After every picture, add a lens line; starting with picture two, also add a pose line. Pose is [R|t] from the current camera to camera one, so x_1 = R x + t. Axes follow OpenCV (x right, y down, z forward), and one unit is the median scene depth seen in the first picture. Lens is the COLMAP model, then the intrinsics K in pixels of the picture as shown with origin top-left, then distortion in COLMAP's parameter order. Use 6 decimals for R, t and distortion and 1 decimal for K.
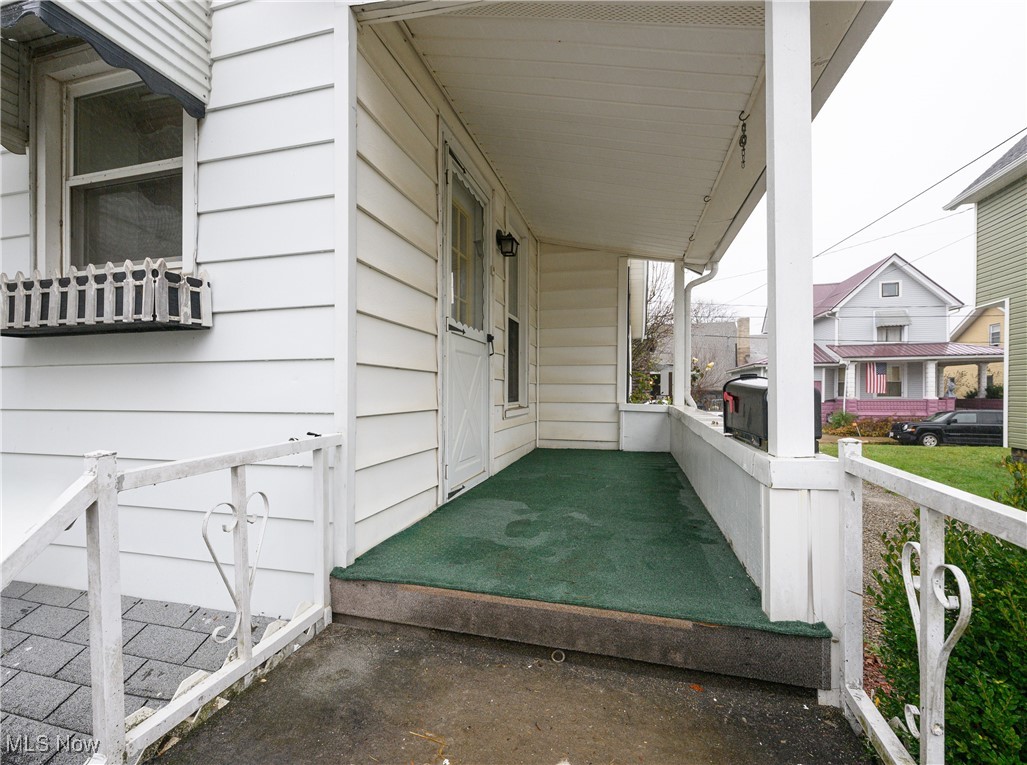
lens RADIAL K [[478.5, 0, 508.5], [0, 478.5, 387.0], [0, 0, 1]] dist [0.002752, 0.000306]
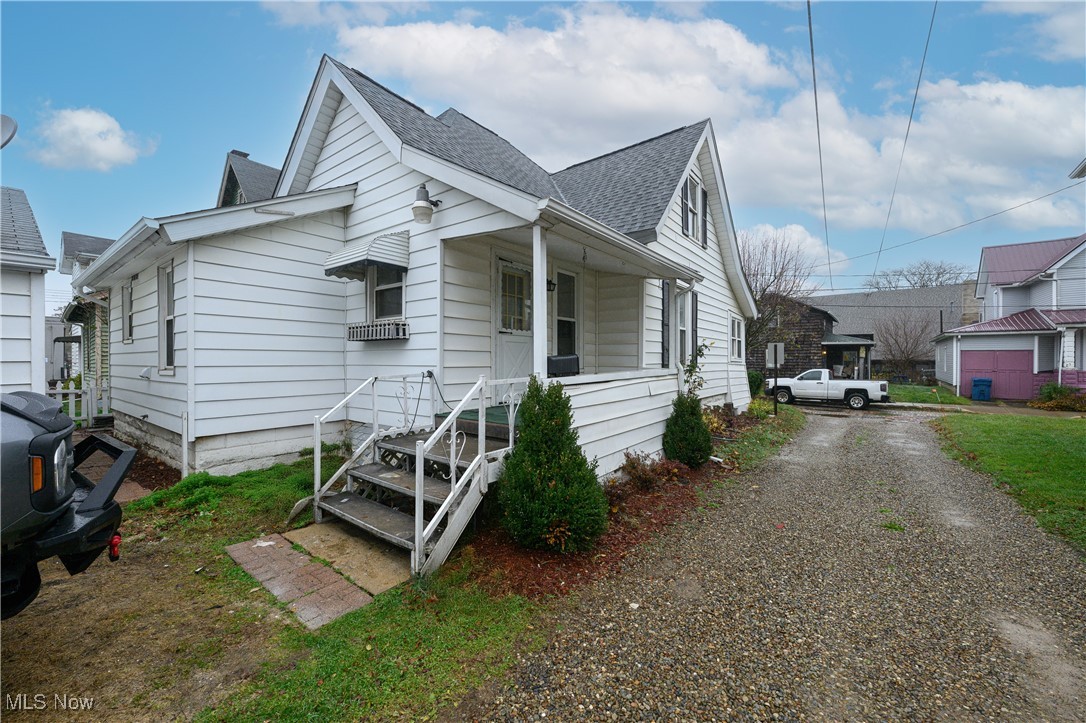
lens RADIAL K [[420.8, 0, 547.0], [0, 420.8, 359.7], [0, 0, 1]] dist [-0.001799, -0.000089]
pose [[0.926623, 0.002021, -0.375986, 1.231001], [0.000713, 0.999974, 0.007132, -0.005313], [0.375990, -0.006876, 0.926598, -1.190884]]
